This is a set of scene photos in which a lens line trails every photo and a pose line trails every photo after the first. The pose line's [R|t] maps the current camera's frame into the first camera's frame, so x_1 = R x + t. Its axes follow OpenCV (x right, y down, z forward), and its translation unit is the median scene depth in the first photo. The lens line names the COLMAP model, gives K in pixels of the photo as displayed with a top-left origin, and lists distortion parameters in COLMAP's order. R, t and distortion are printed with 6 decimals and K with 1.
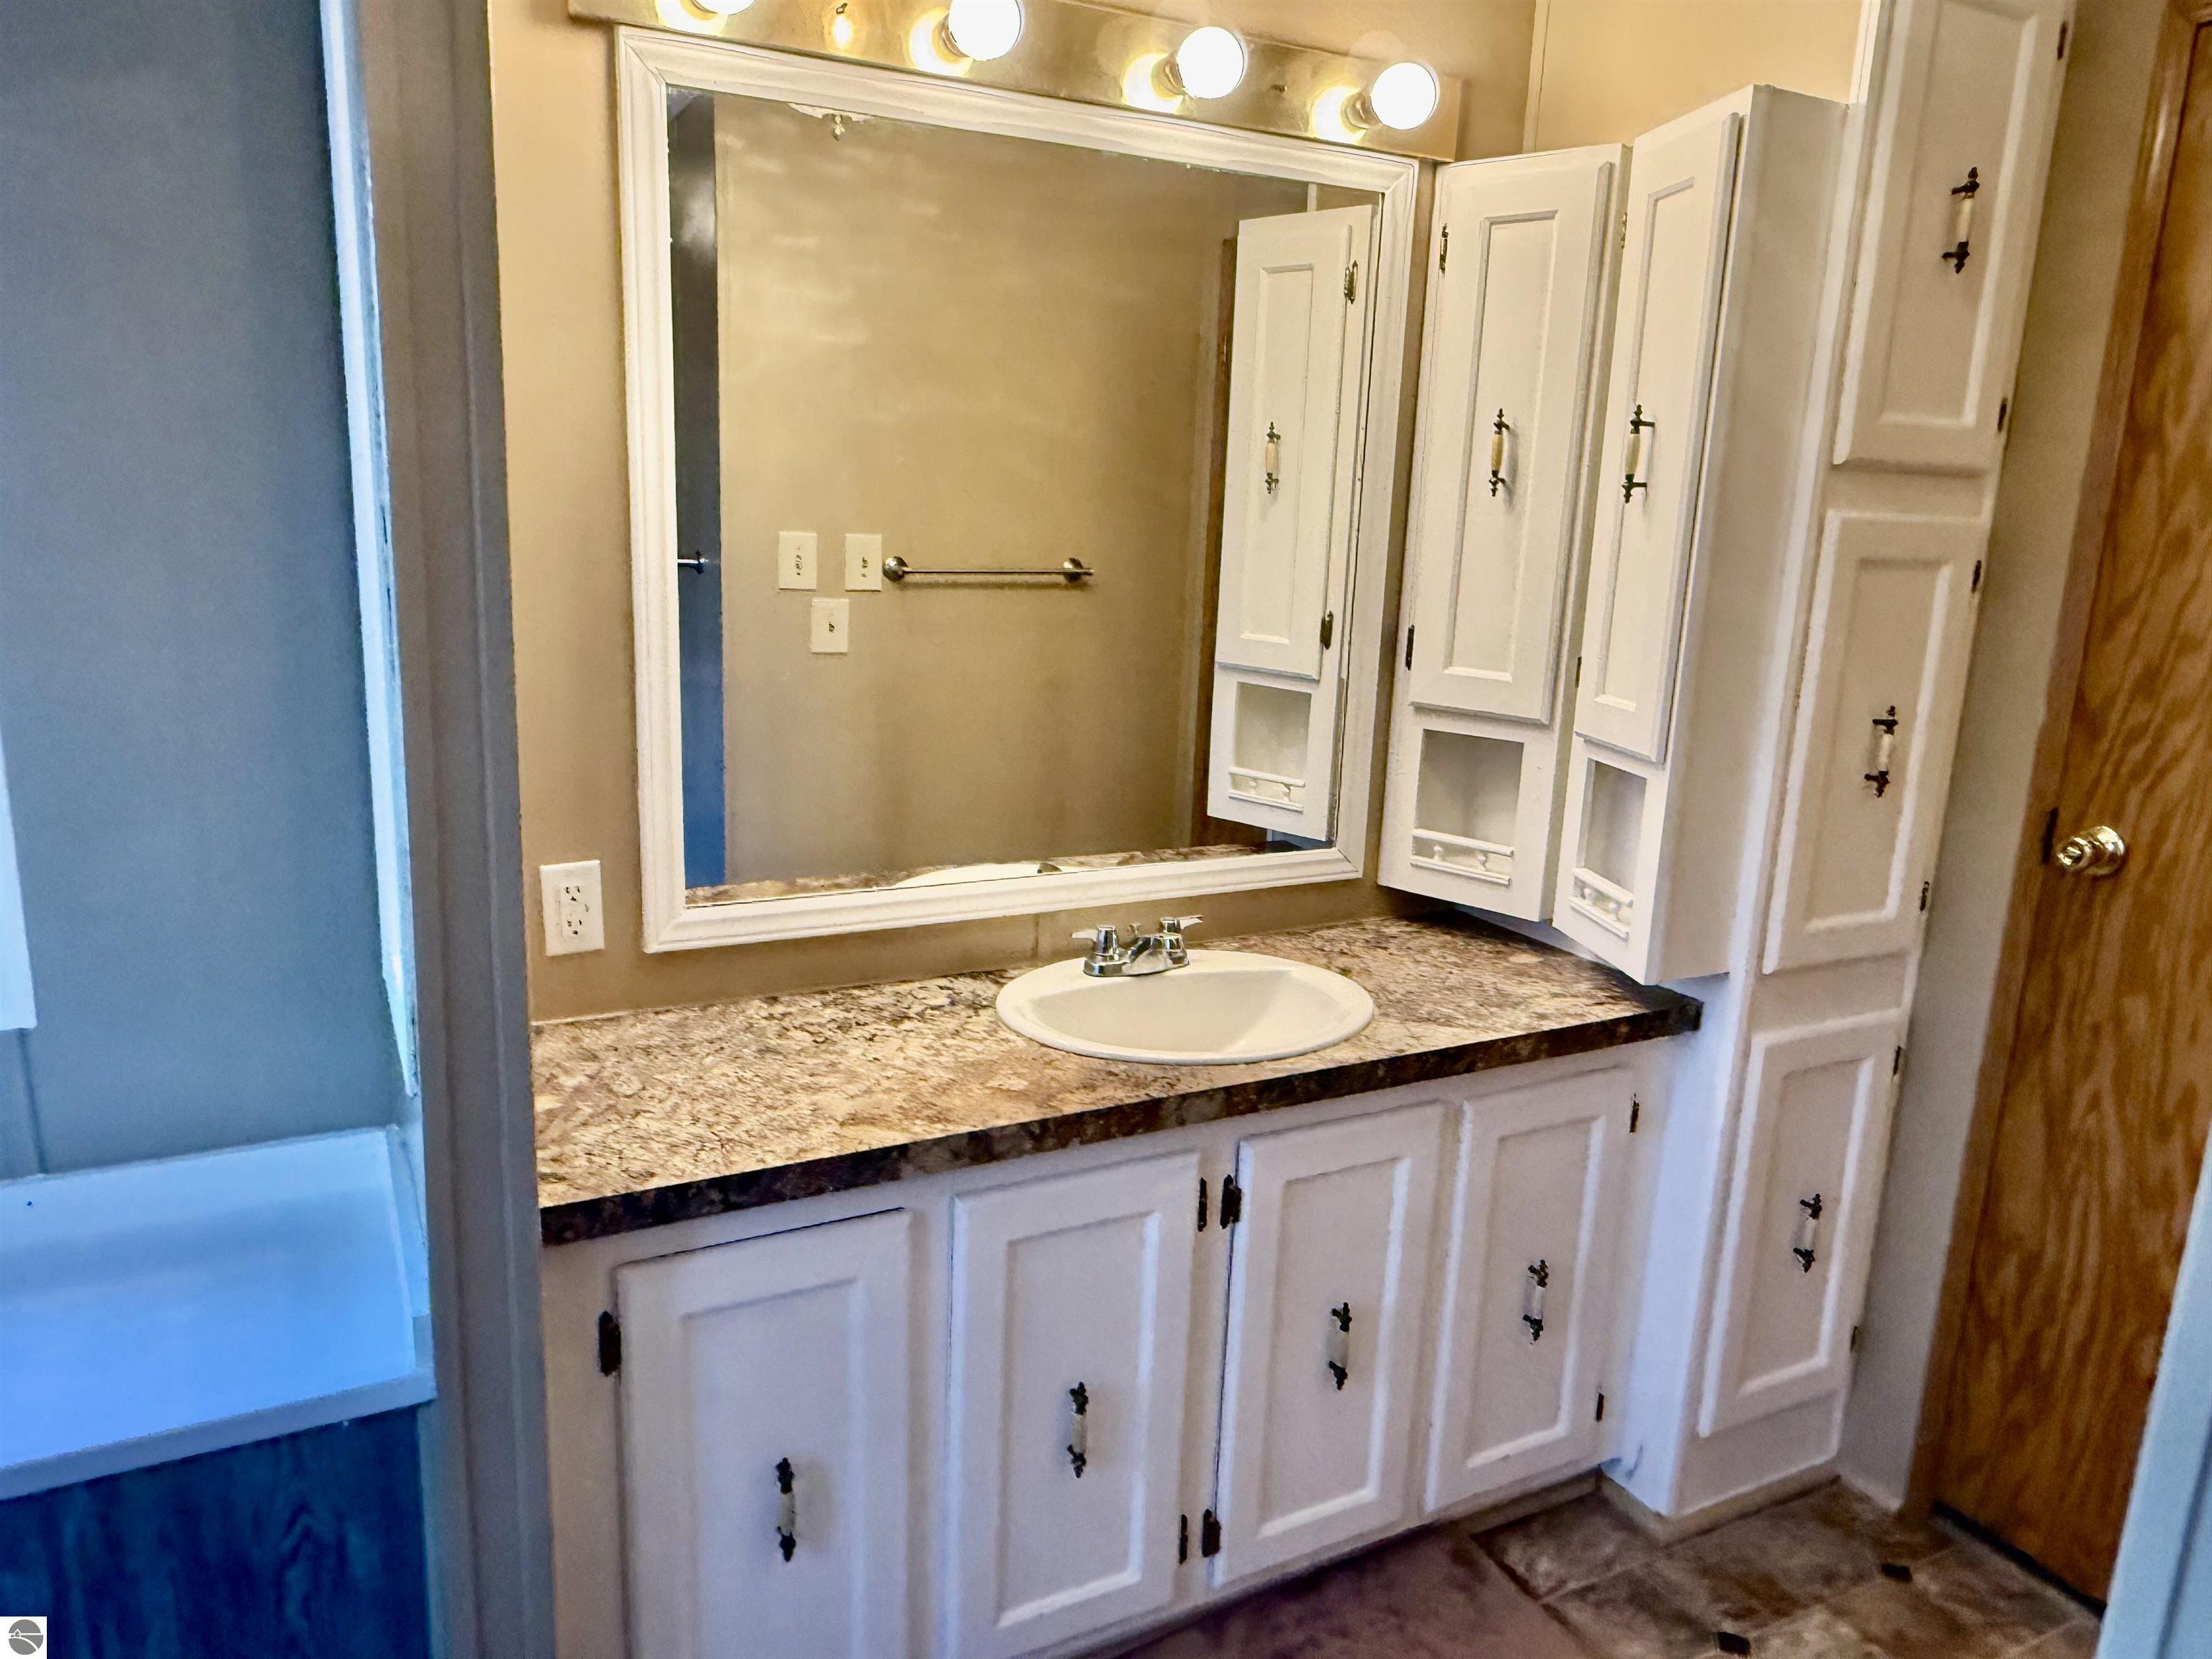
lens RADIAL K [[1510.6, 0, 1097.4], [0, 1510.6, 830.2], [0, 0, 1]] dist [0.001392, 0.002224]
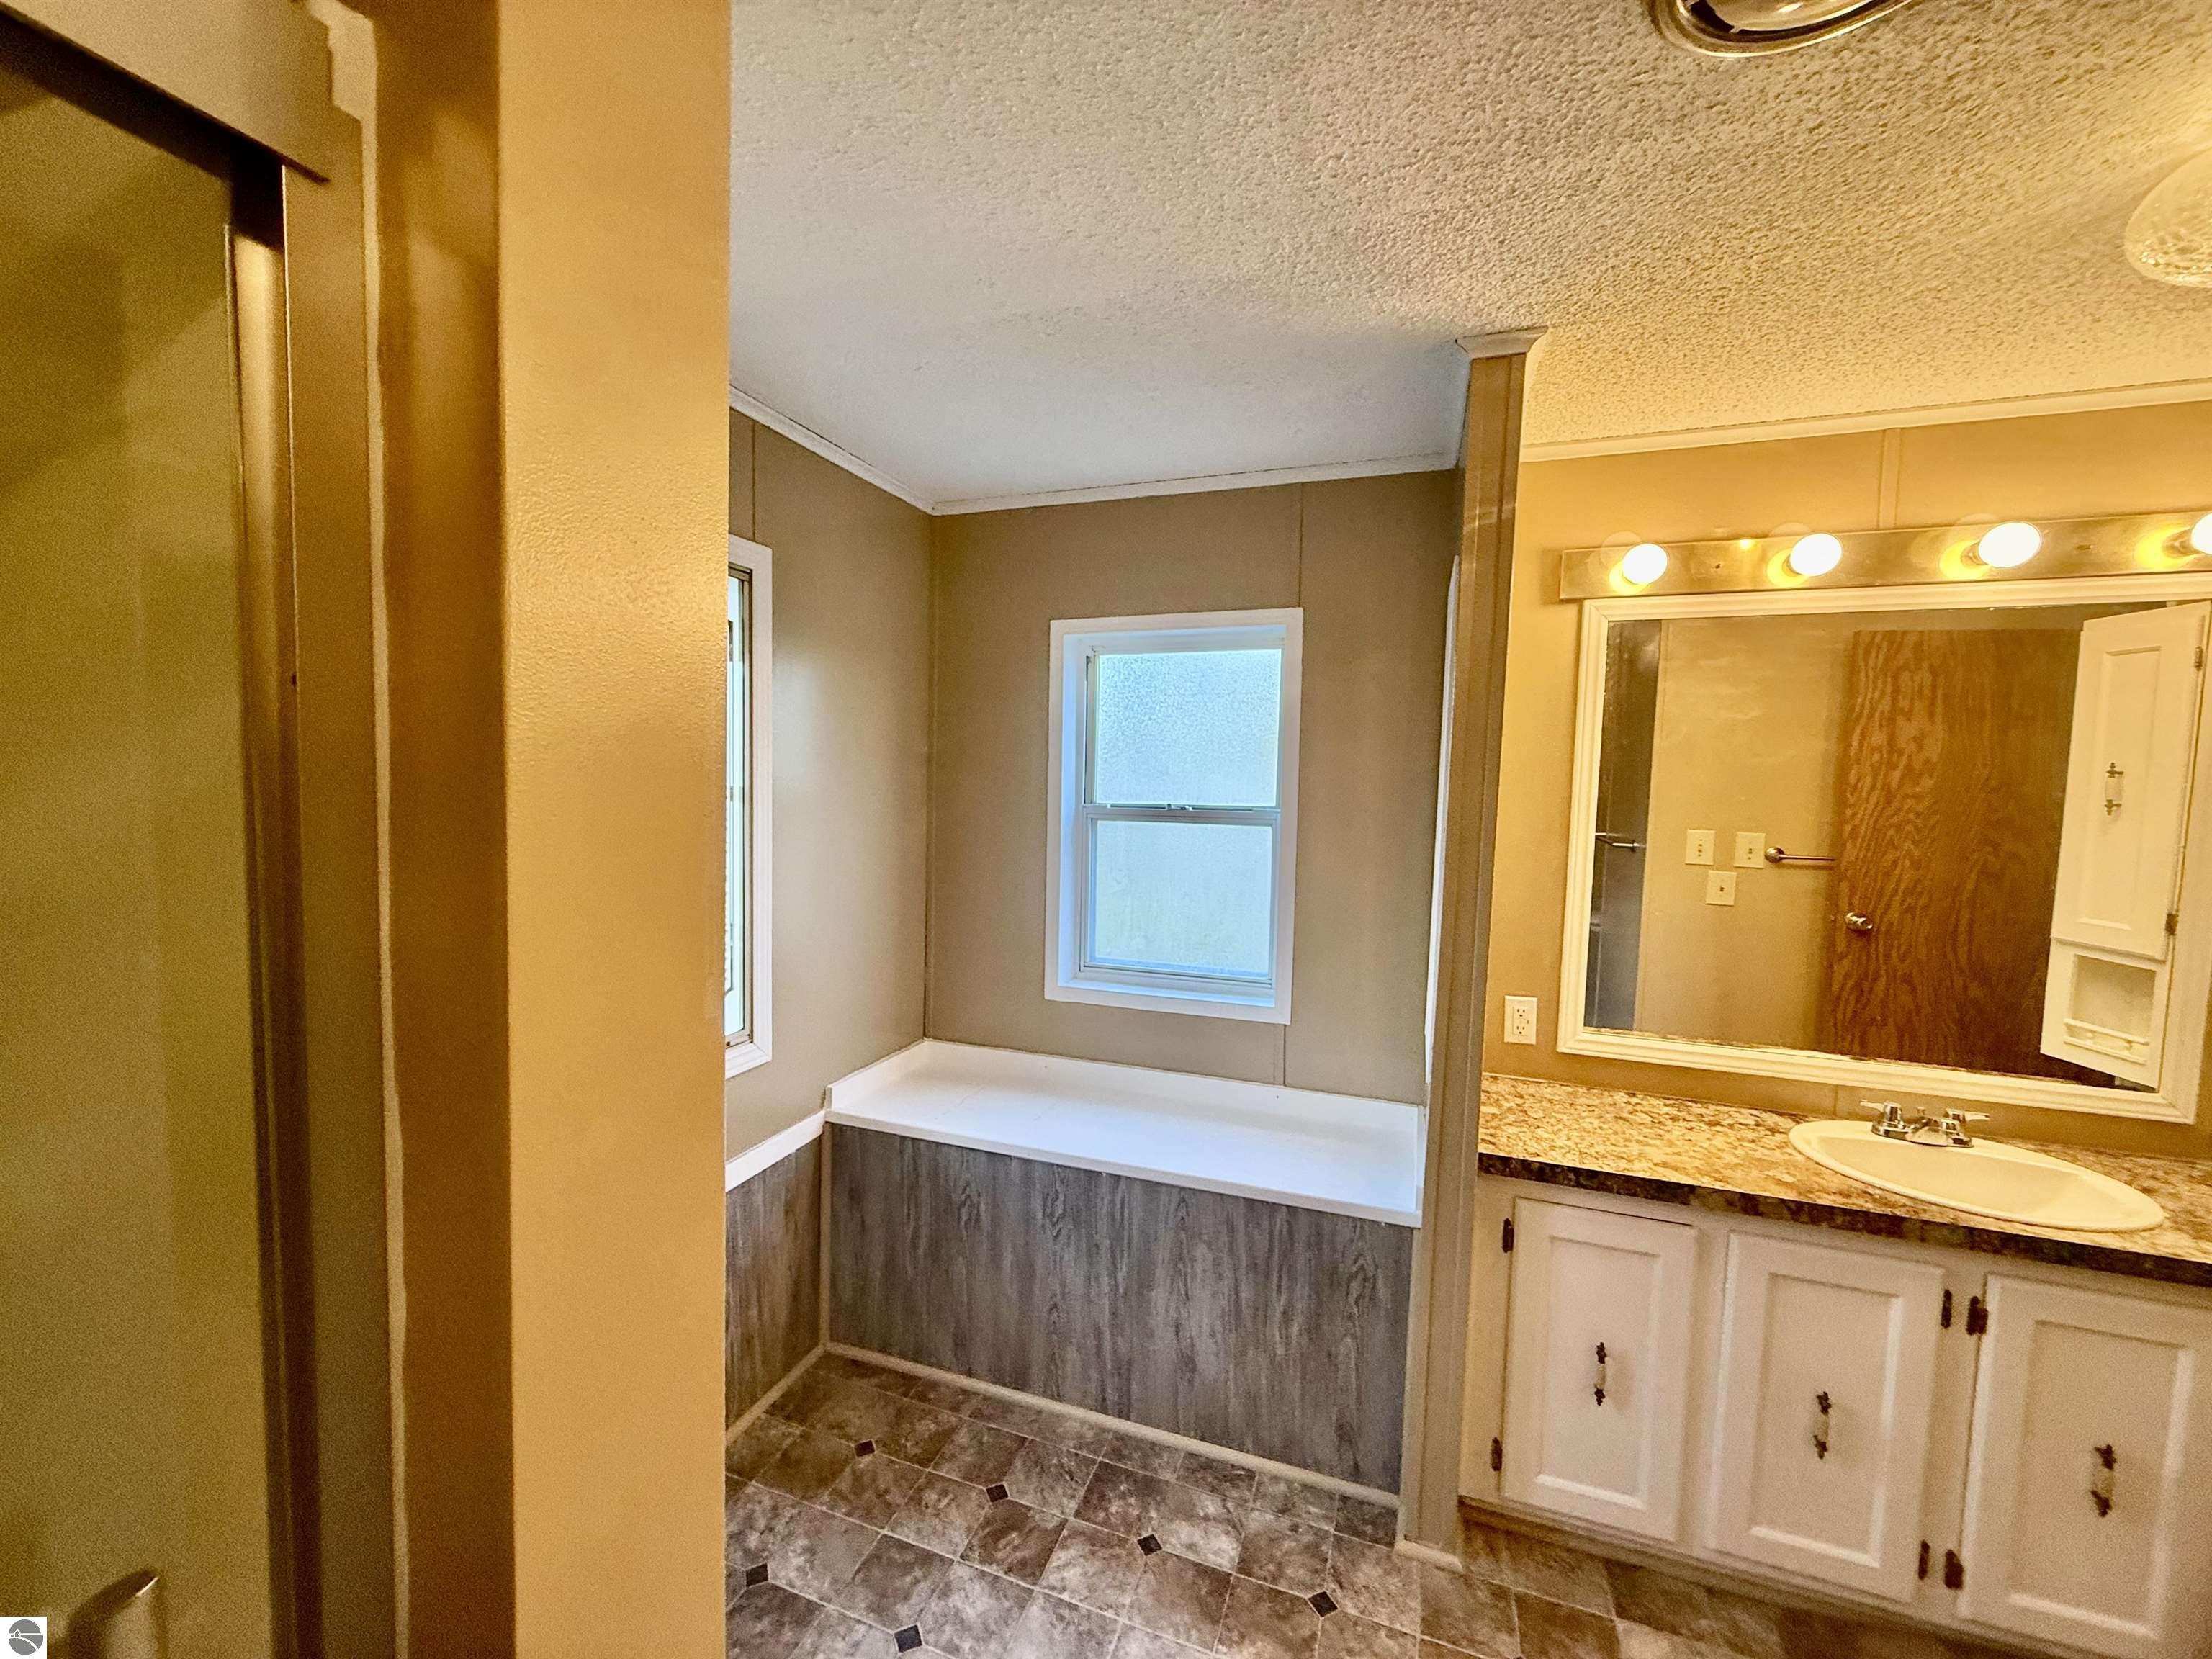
lens RADIAL K [[878.0, 0, 1098.4], [0, 878.0, 831.0], [0, 0, 1]] dist [-0.001338, -0.000588]
pose [[0.672522, 0.028252, -0.739538, 0.125151], [-0.158242, 0.981651, -0.106400, 0.017745], [0.722962, 0.188583, 0.664652, -0.212983]]
